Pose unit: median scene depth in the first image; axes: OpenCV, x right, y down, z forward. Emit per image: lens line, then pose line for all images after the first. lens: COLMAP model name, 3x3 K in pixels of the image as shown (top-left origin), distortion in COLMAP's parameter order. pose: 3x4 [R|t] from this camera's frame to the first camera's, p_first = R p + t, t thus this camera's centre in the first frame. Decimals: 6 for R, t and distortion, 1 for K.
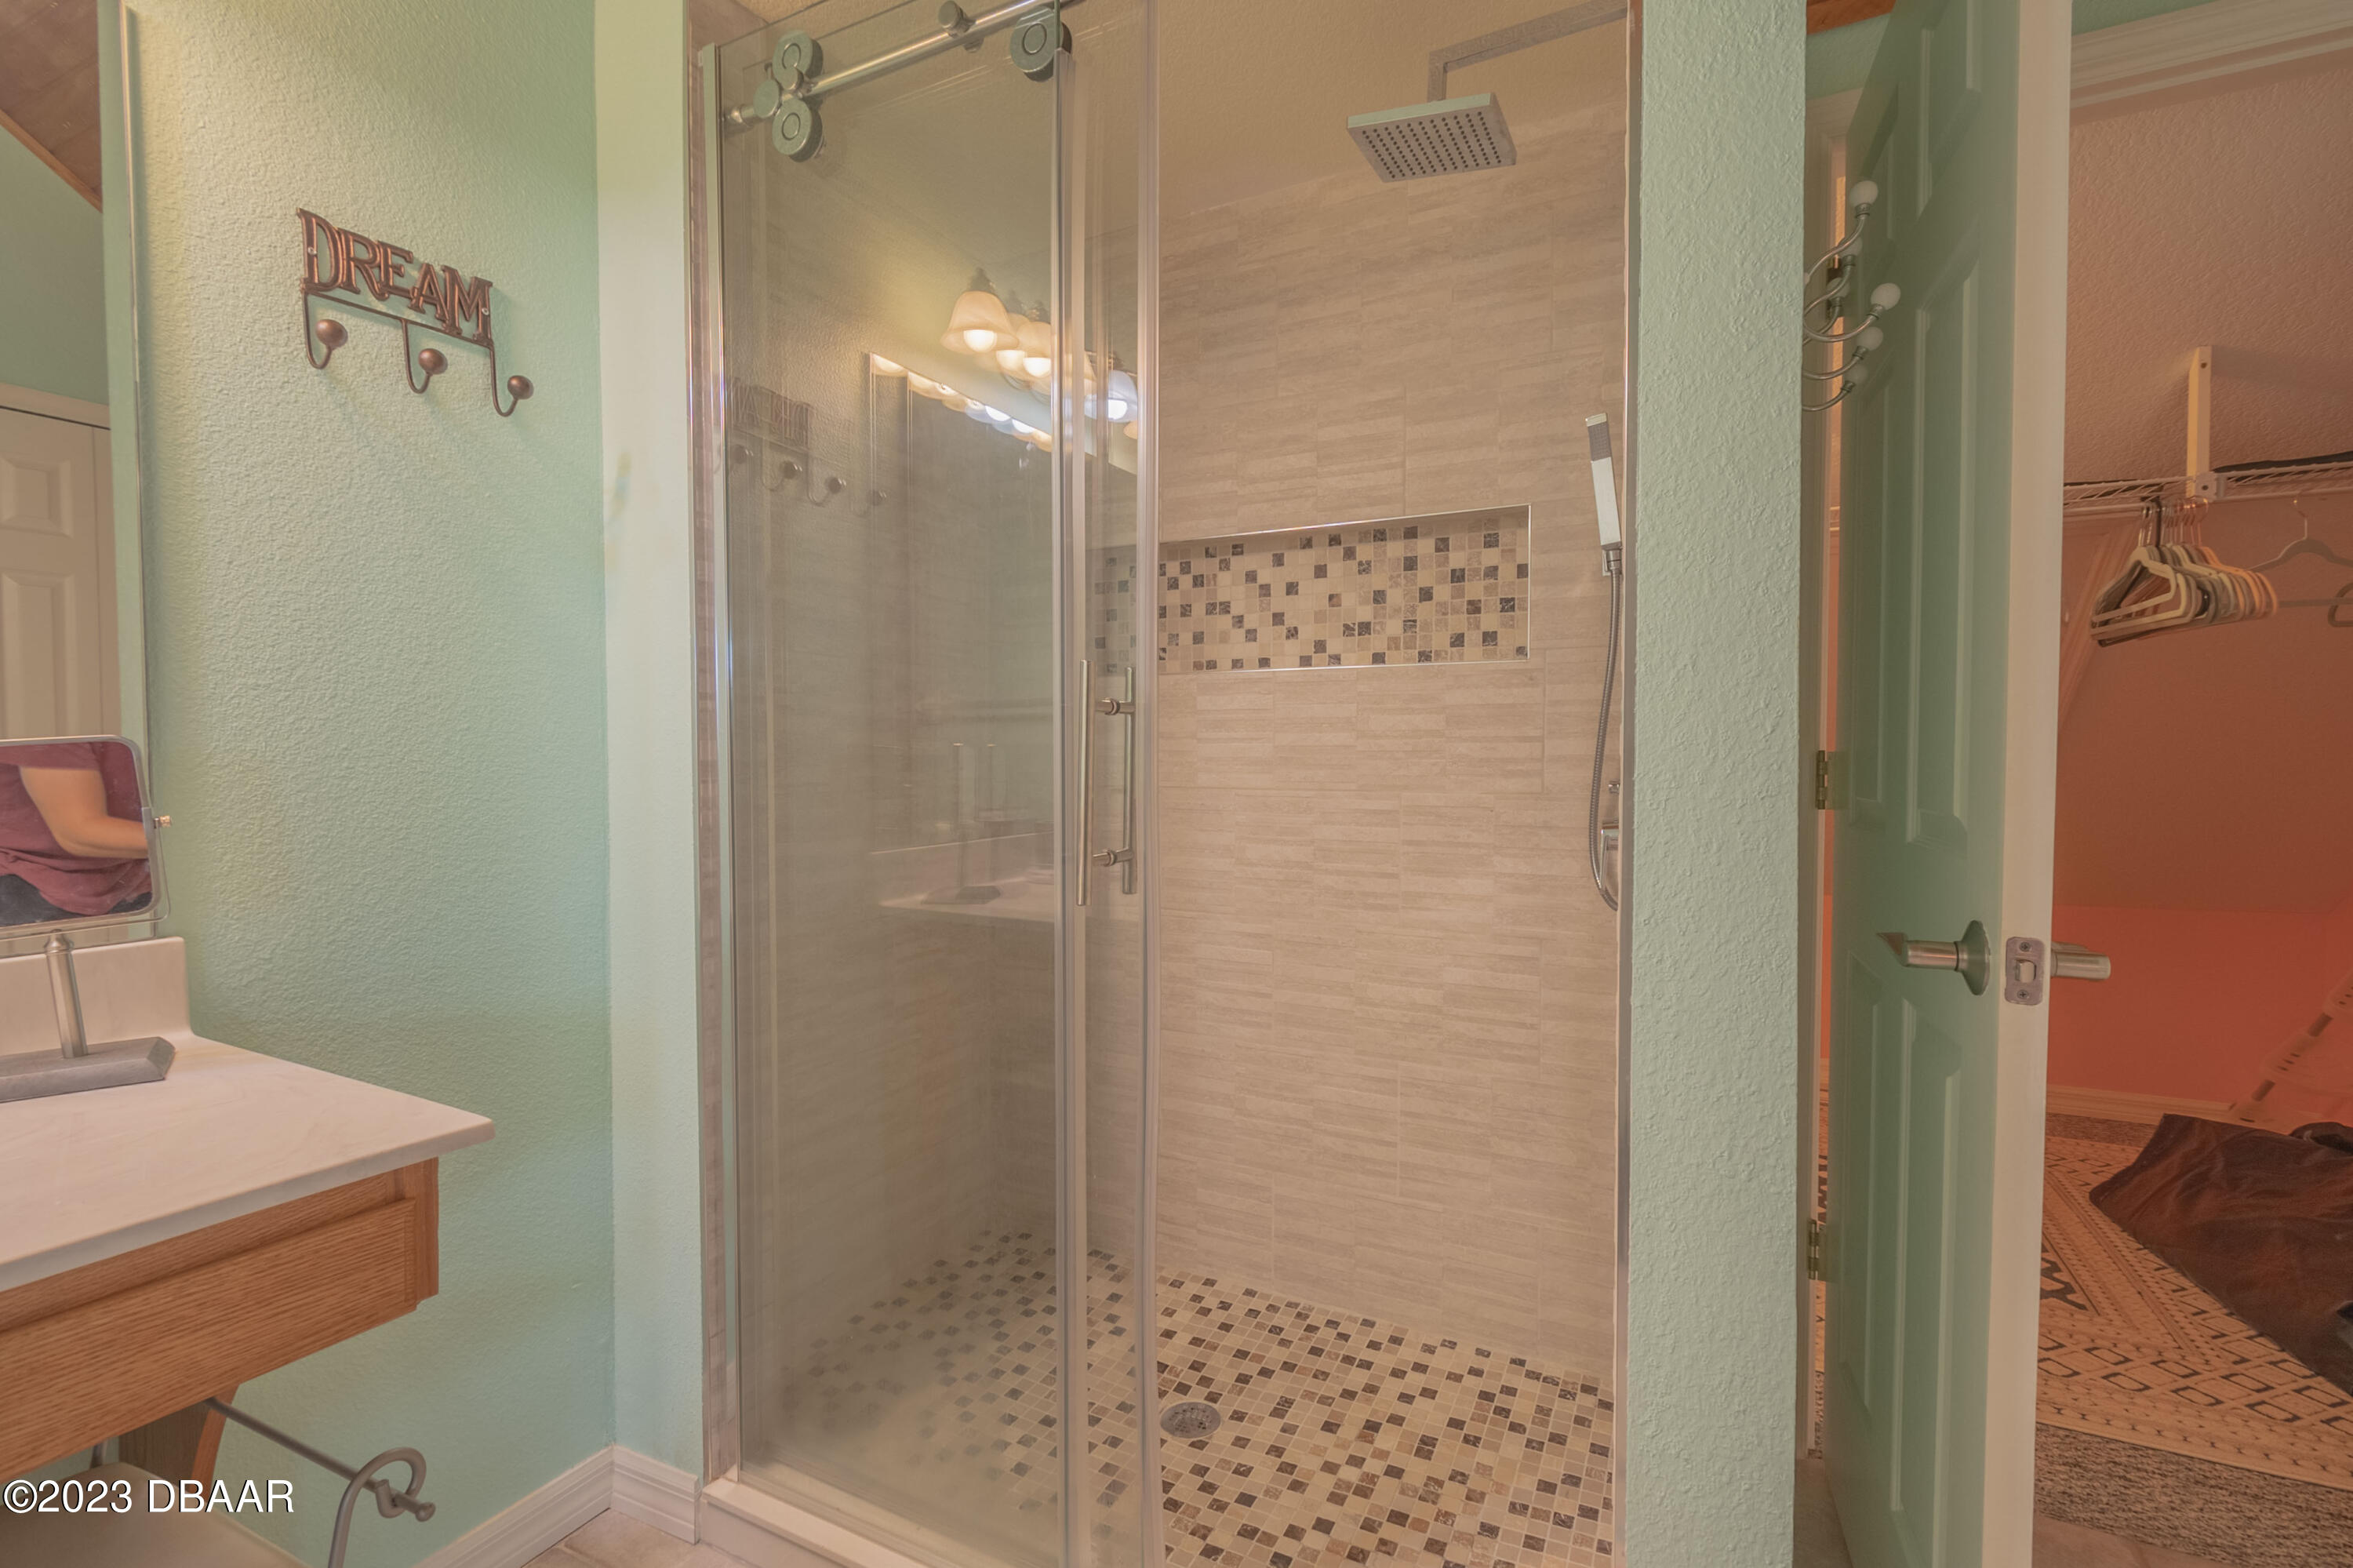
lens RADIAL K [[1047.7, 0, 1103.4], [0, 1047.7, 790.4], [0, 0, 1]] dist [0.006492, -0.002655]
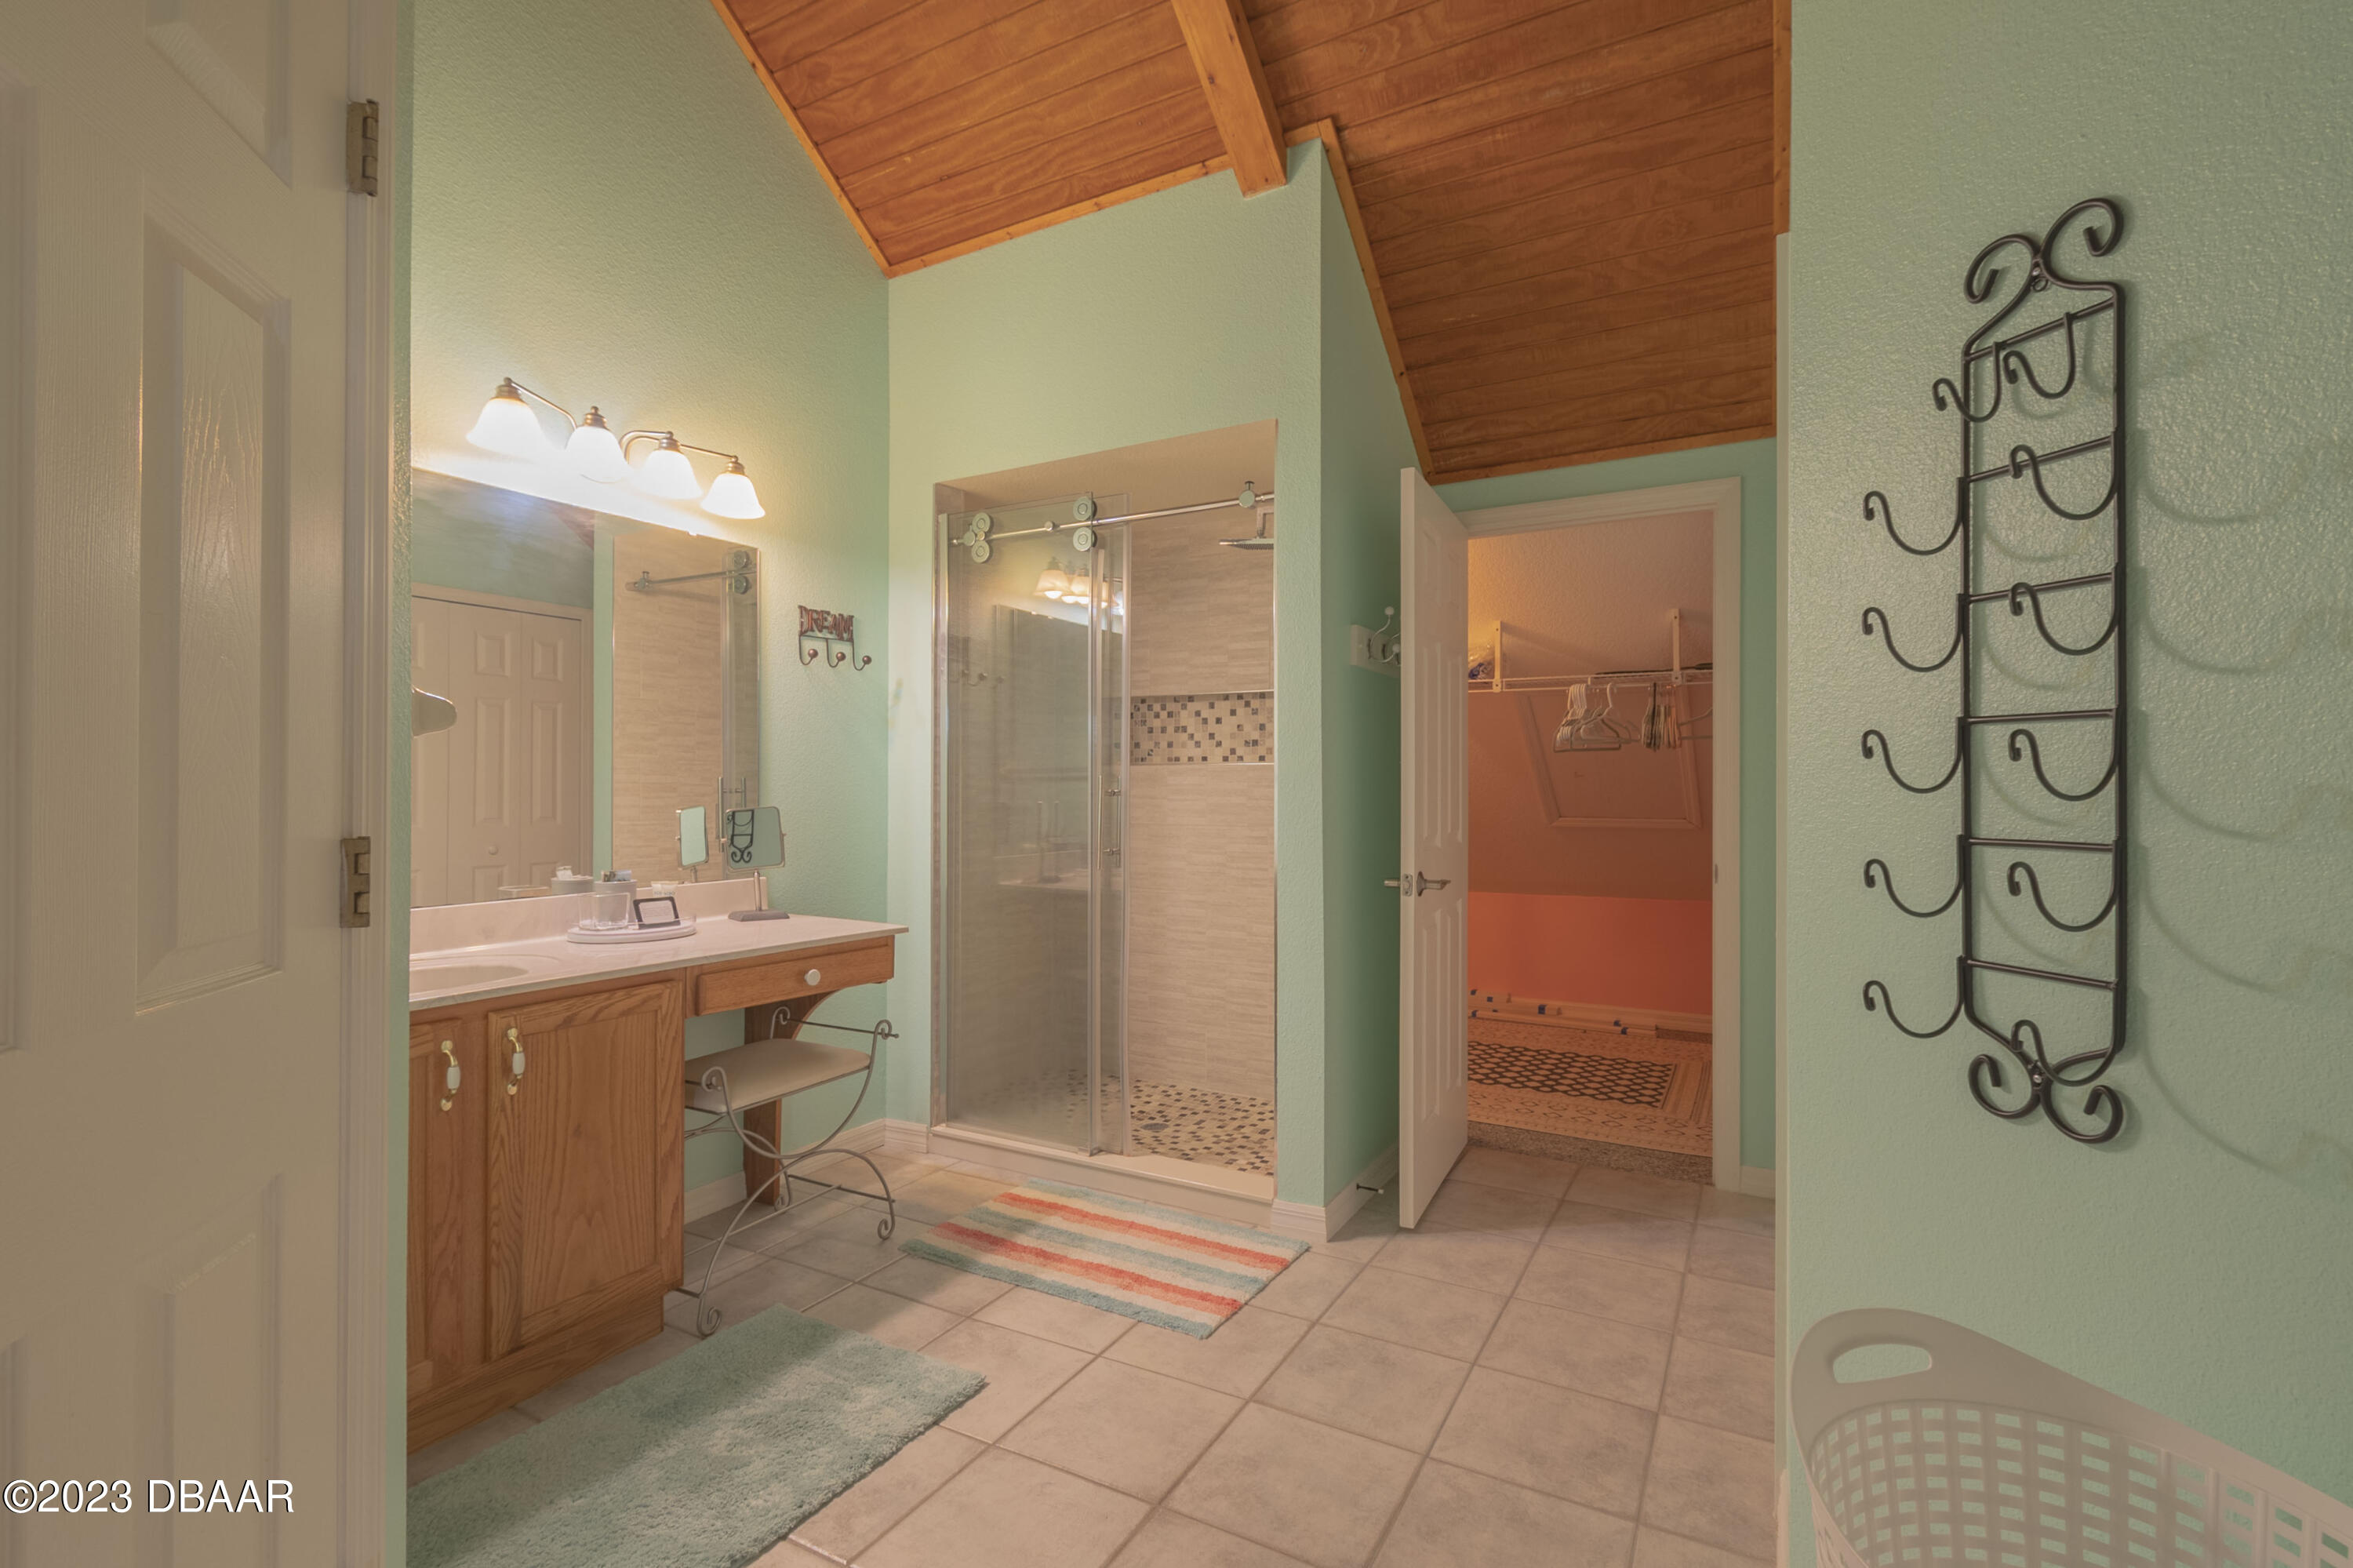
lens RADIAL K [[1047.7, 0, 1311.1], [0, 1047.7, 806.8], [0, 0, 1]] dist [0.006492, -0.002655]
pose [[0.988511, 0.007154, 0.150978, 0.065111], [-0.004378, 0.999815, -0.018715, -0.000506], [-0.151084, 0.017839, 0.988360, -1.013237]]
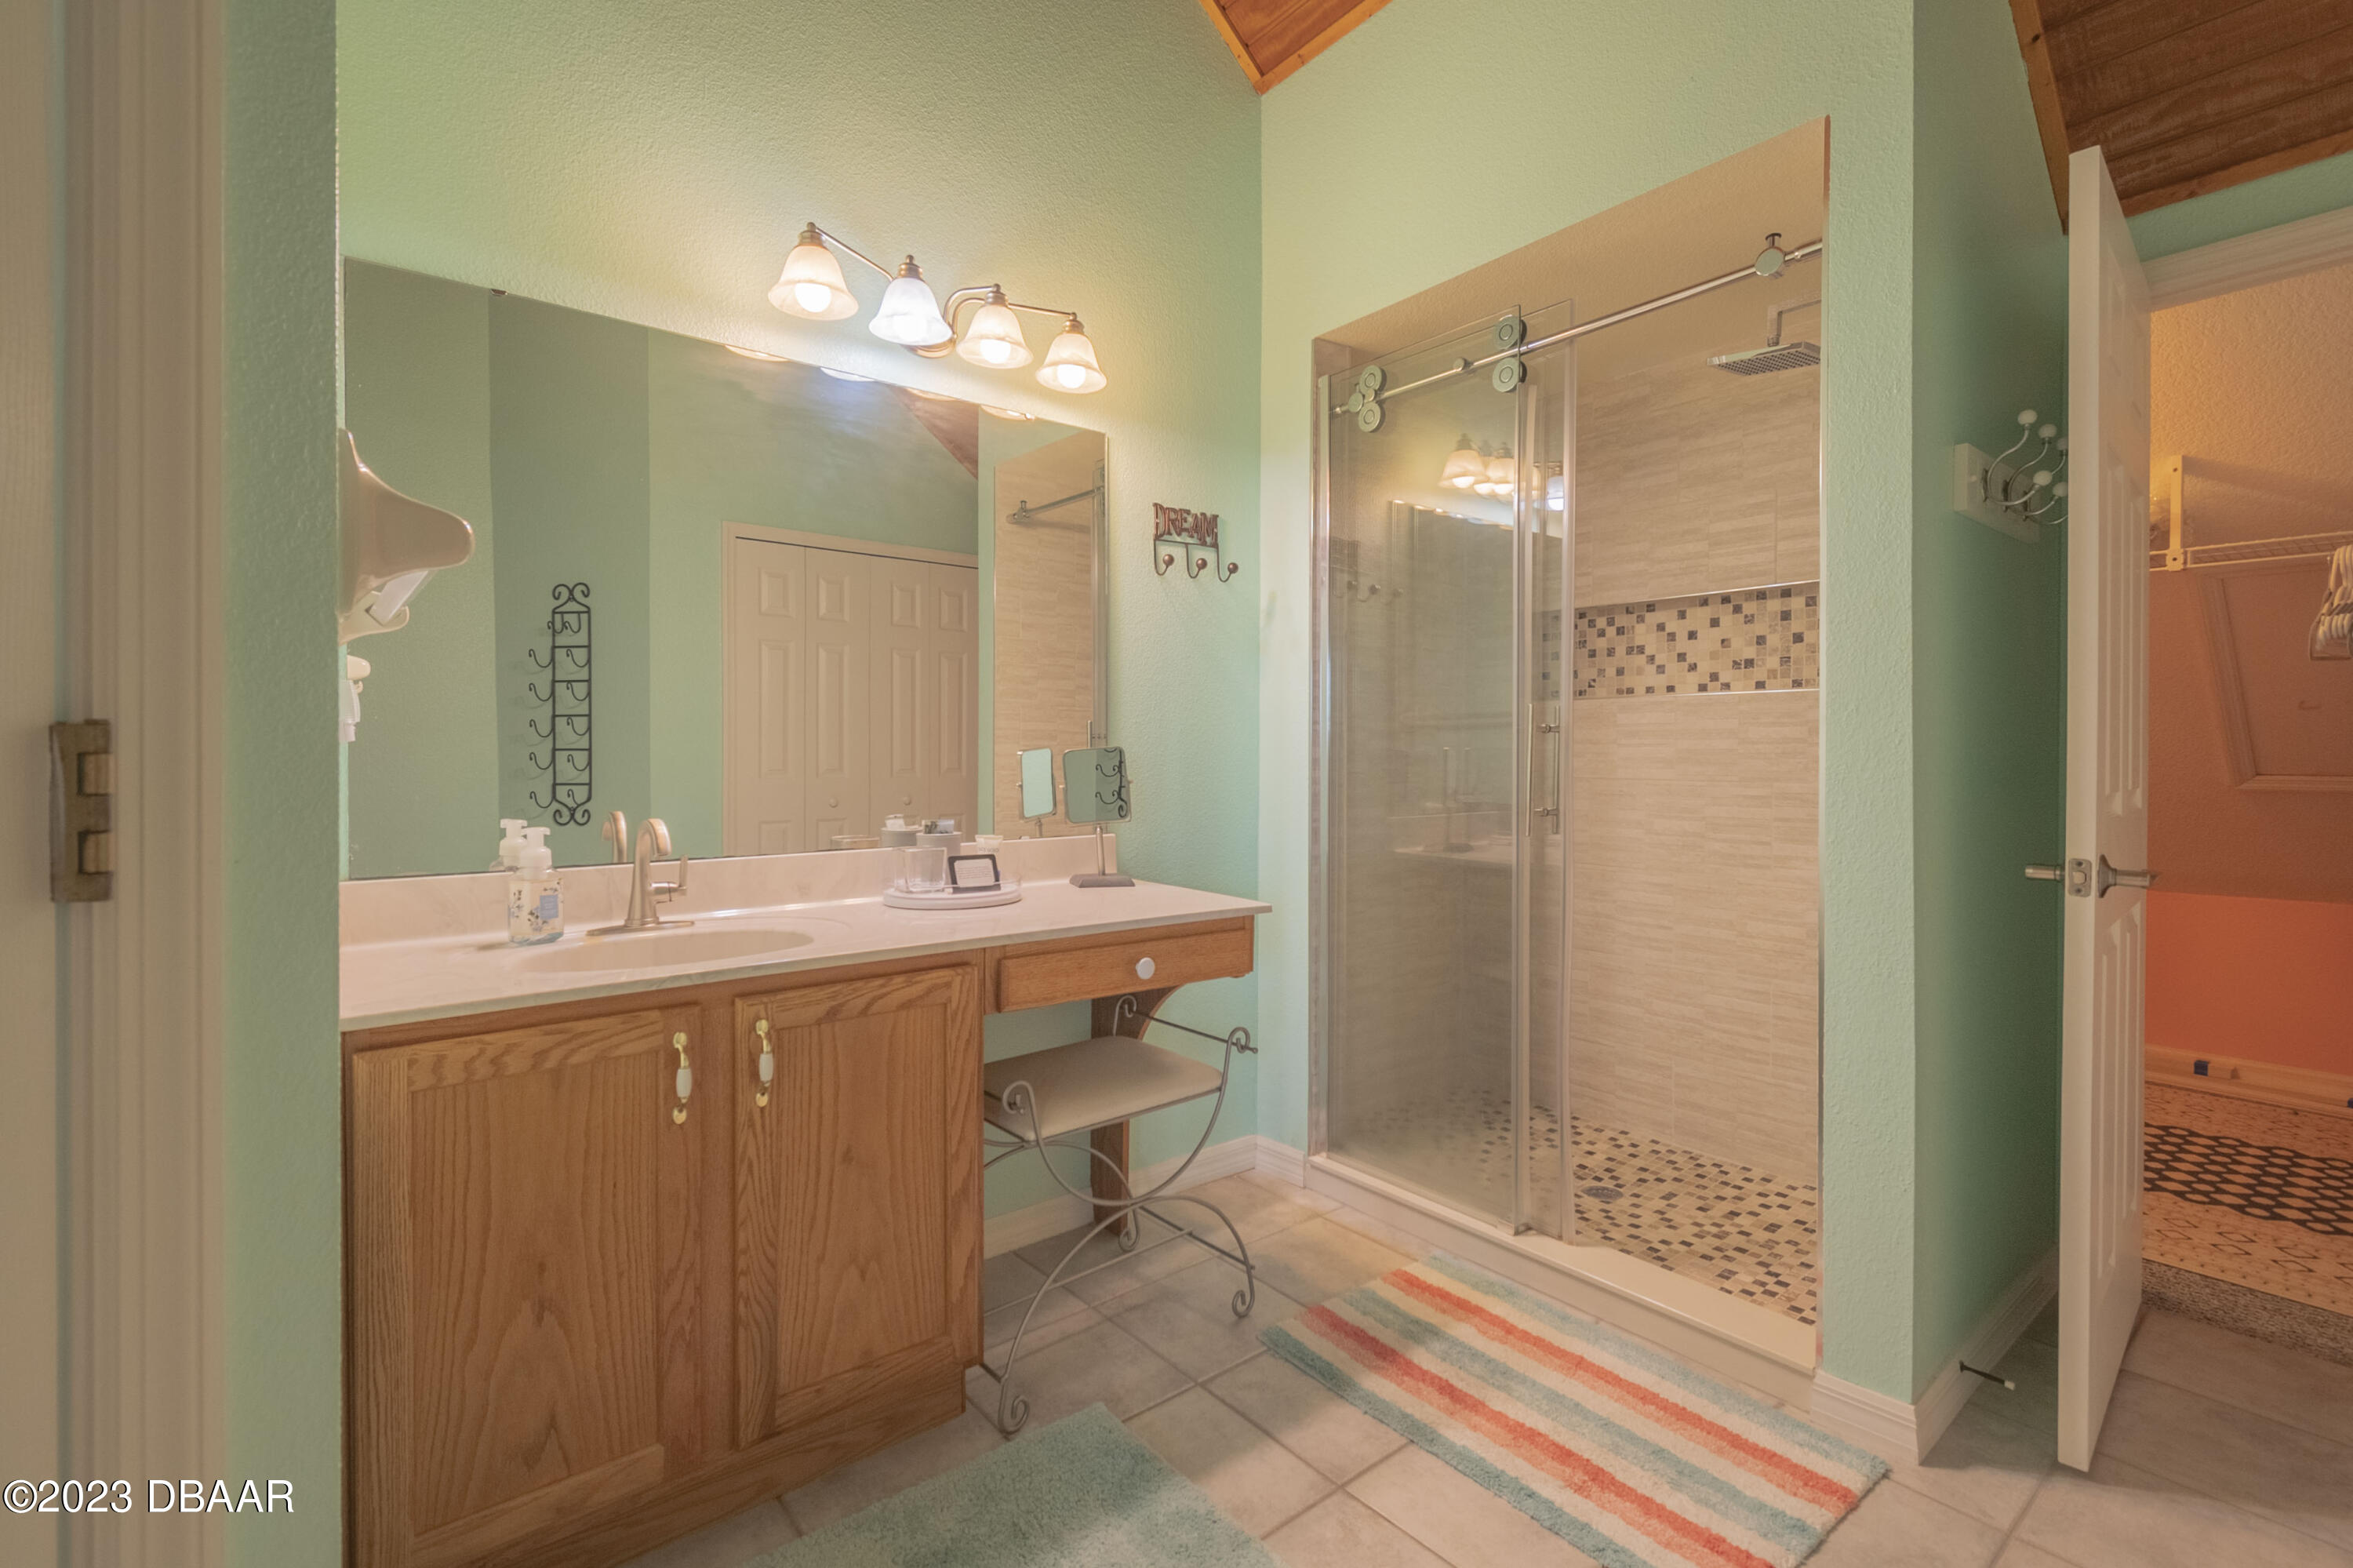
lens RADIAL K [[1047.7, 0, 1203.0], [0, 1047.7, 780.1], [0, 0, 1]] dist [0.006492, -0.002655]
pose [[0.946260, 0.009197, -0.323276, 0.020162], [-0.012804, 0.999877, -0.009031, 0.021032], [0.323154, 0.012685, 0.946261, -0.568450]]
